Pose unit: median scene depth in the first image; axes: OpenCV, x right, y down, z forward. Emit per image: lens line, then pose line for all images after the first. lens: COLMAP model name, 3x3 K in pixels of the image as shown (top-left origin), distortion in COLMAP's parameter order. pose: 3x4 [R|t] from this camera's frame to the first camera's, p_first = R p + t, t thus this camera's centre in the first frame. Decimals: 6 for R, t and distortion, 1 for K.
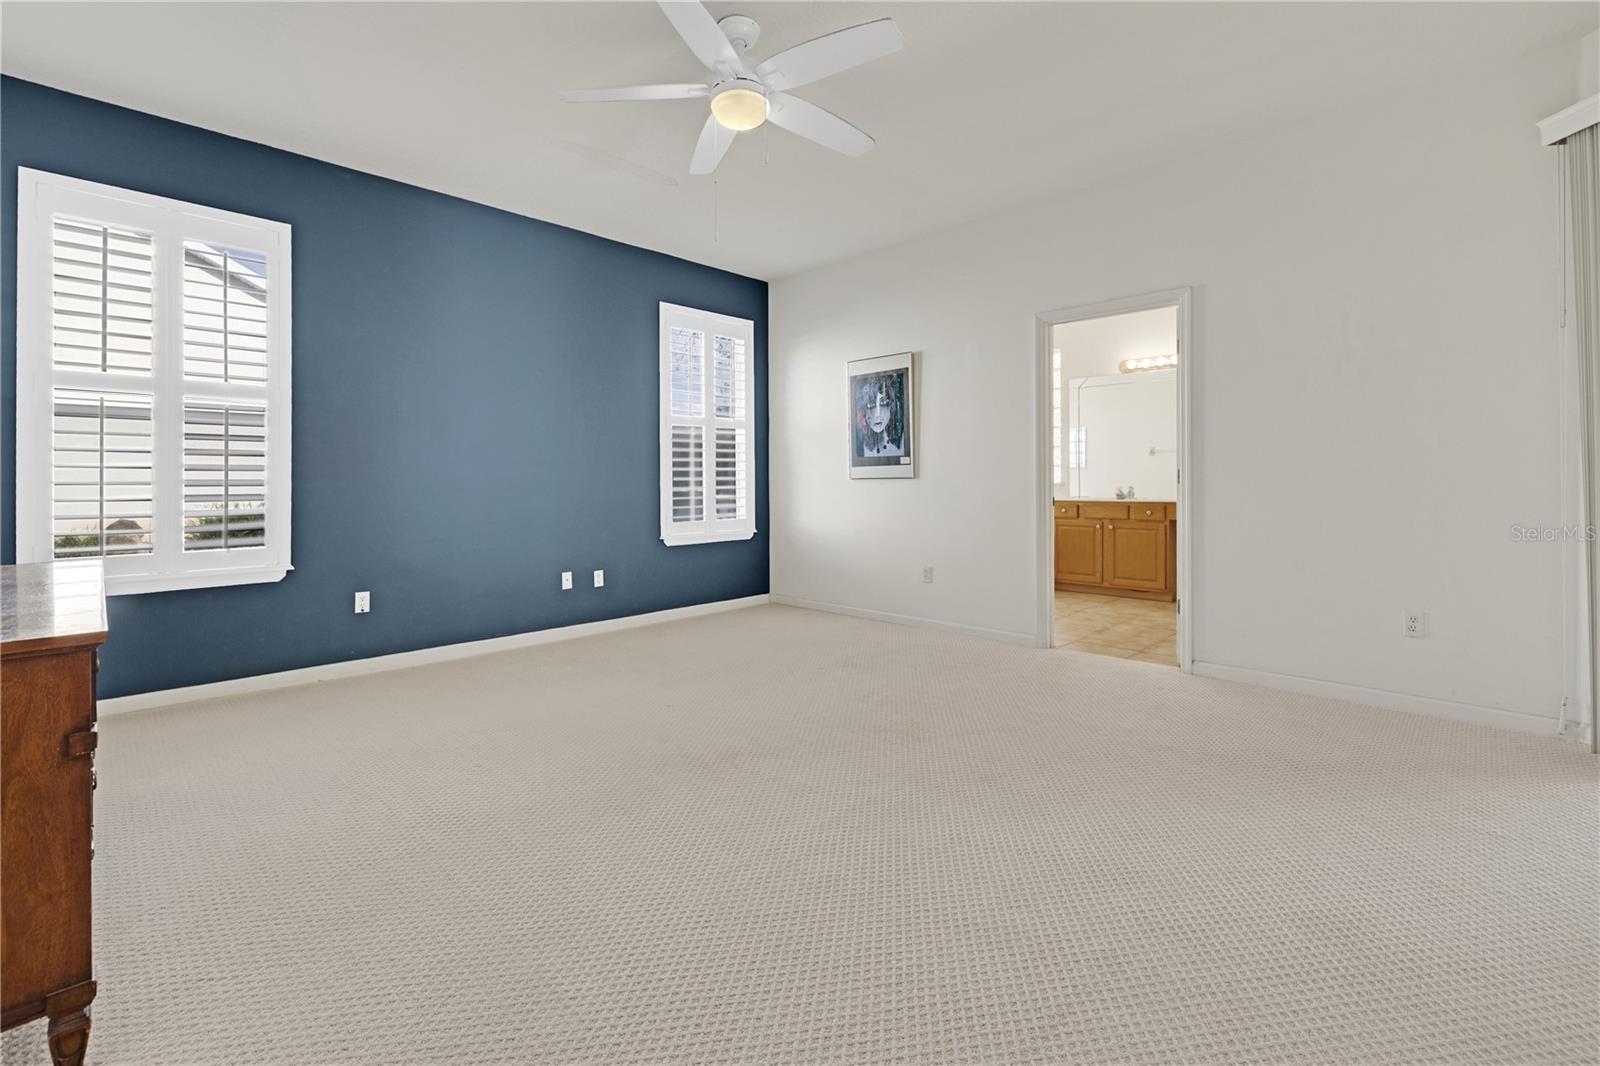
lens RADIAL K [[693.6, 0, 789.8], [0, 693.6, 471.8], [0, 0, 1]] dist [0.001127, 0.000220]
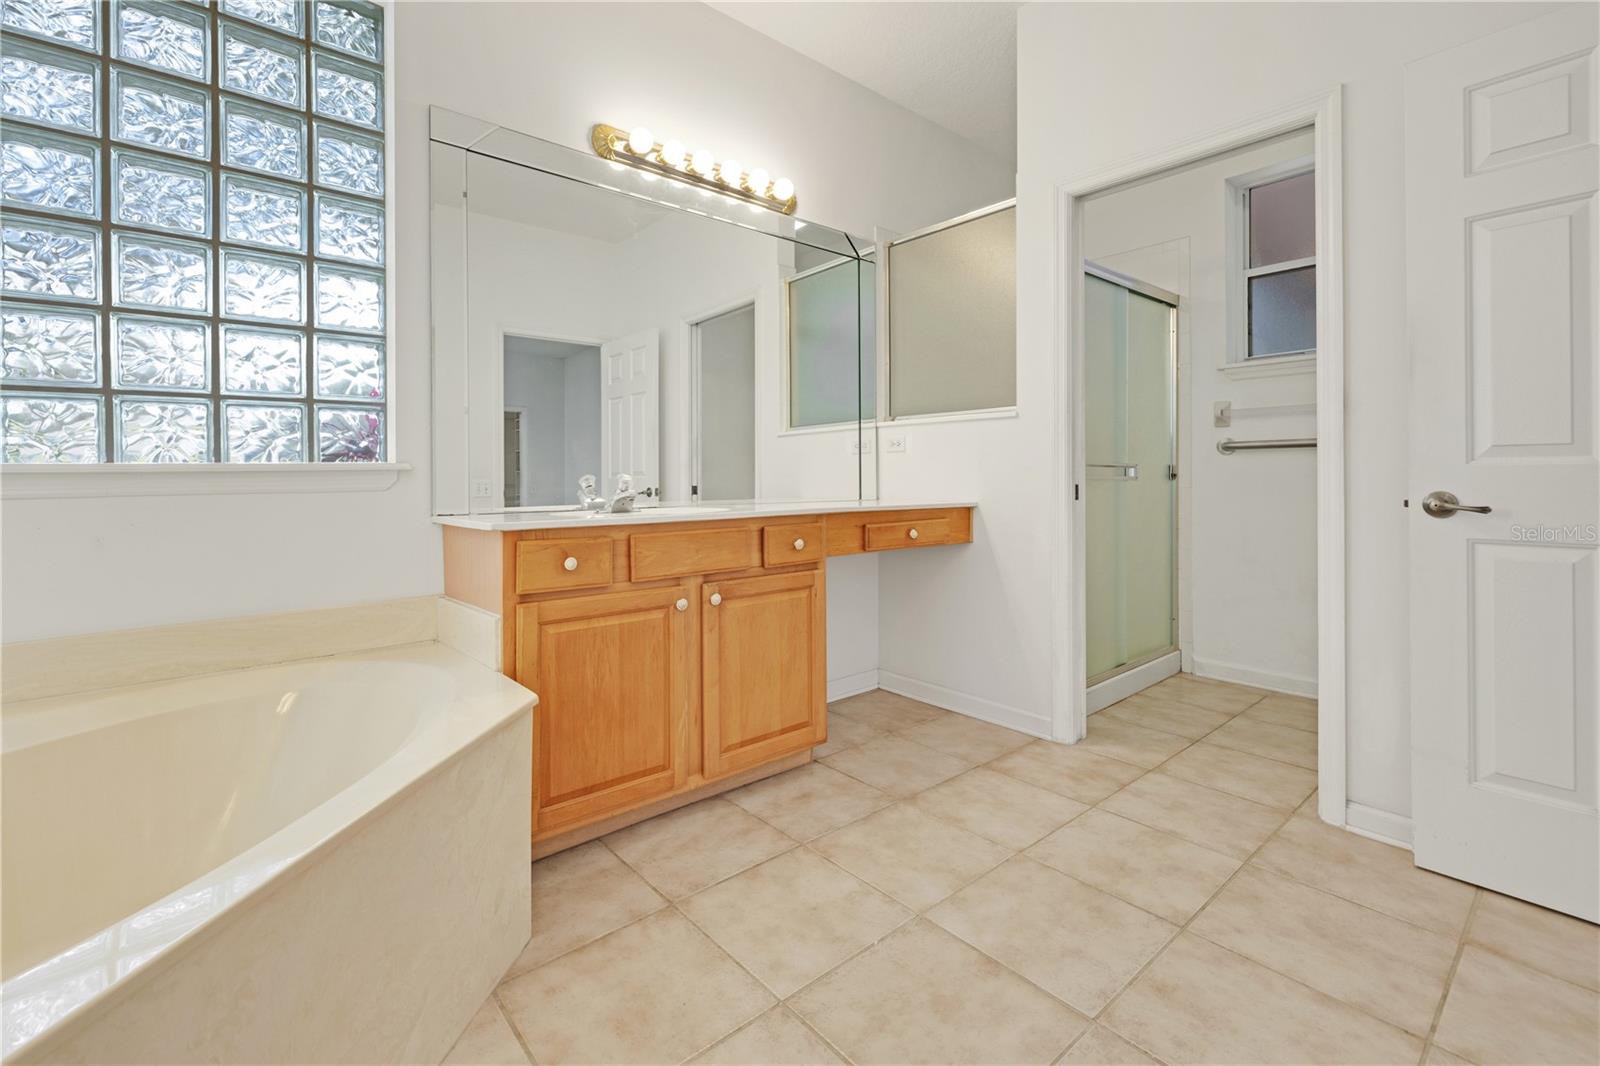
lens RADIAL K [[693.6, 0, 789.8], [0, 693.6, 471.8], [0, 0, 1]] dist [0.001127, 0.000220]
pose [[0.097175, 0.011956, 0.995195, 0.141954], [-0.004592, 0.999923, -0.011565, 0.024083], [-0.995257, -0.003446, 0.097223, 0.929396]]
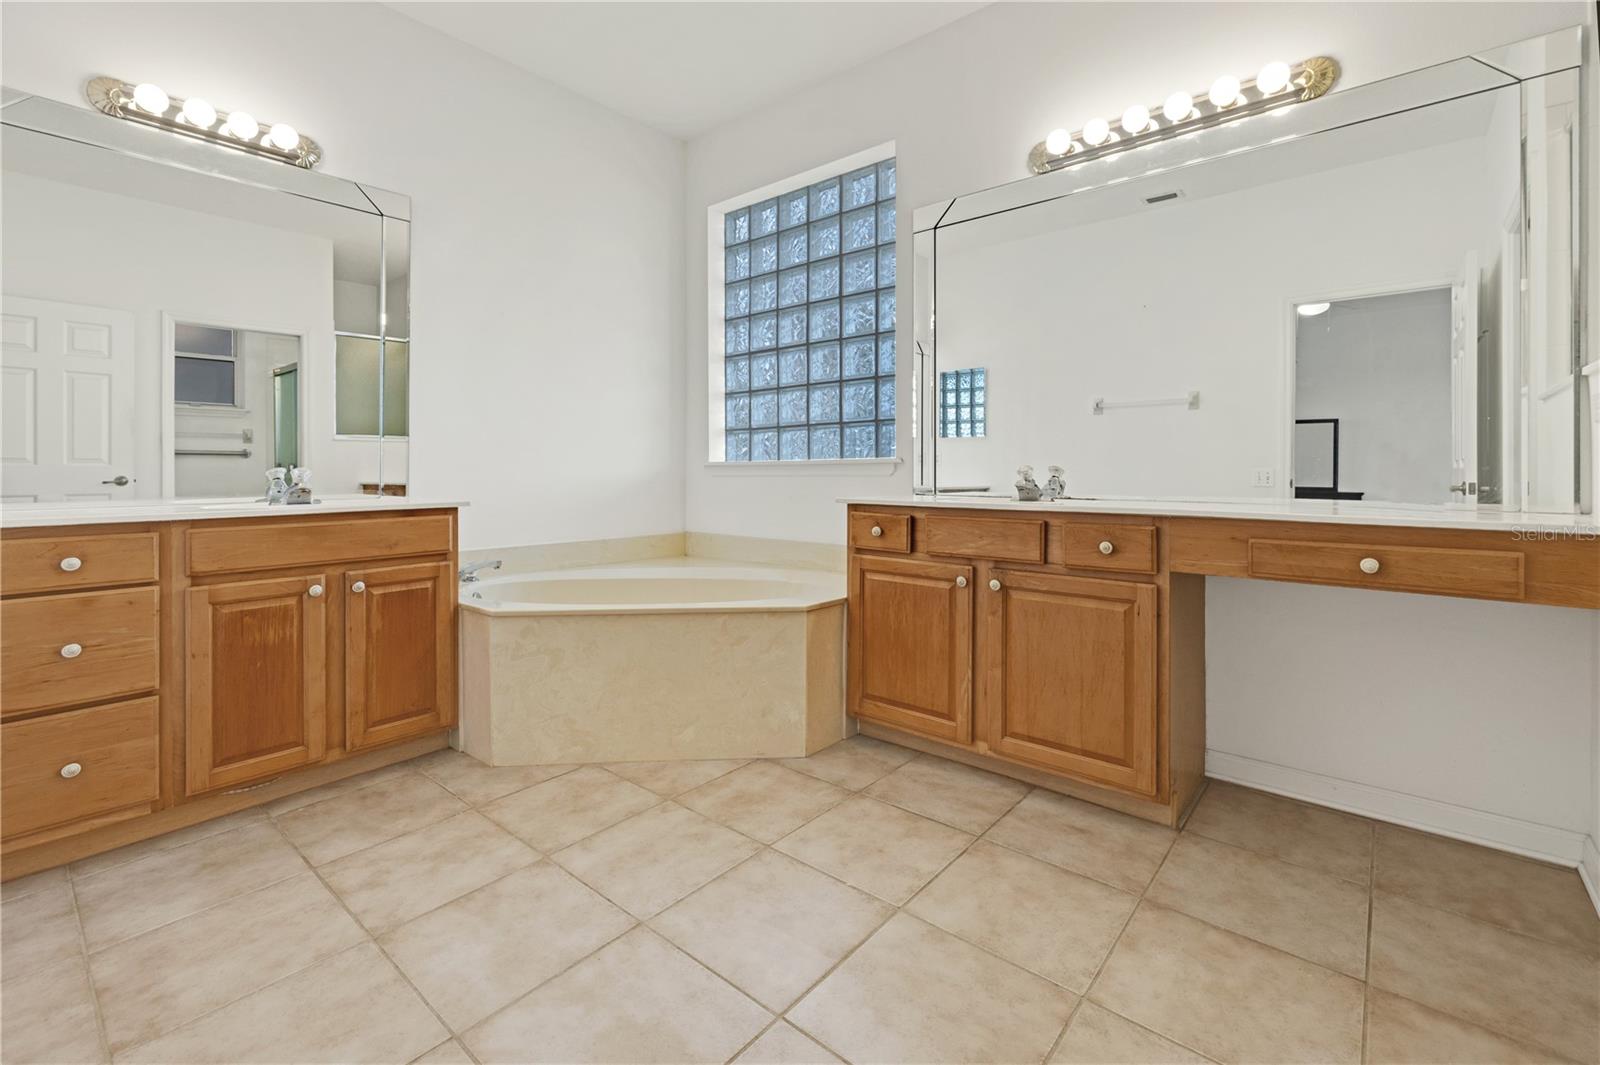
lens RADIAL K [[683.5, 0, 797.9], [0, 683.5, 459.3], [0, 0, 1]] dist [0.003056, 0.000618]
pose [[0.996608, 0.004359, 0.082182, 0.335791], [-0.004152, 0.999988, -0.002684, 0.019585], [-0.082192, 0.002334, 0.996614, 0.668821]]
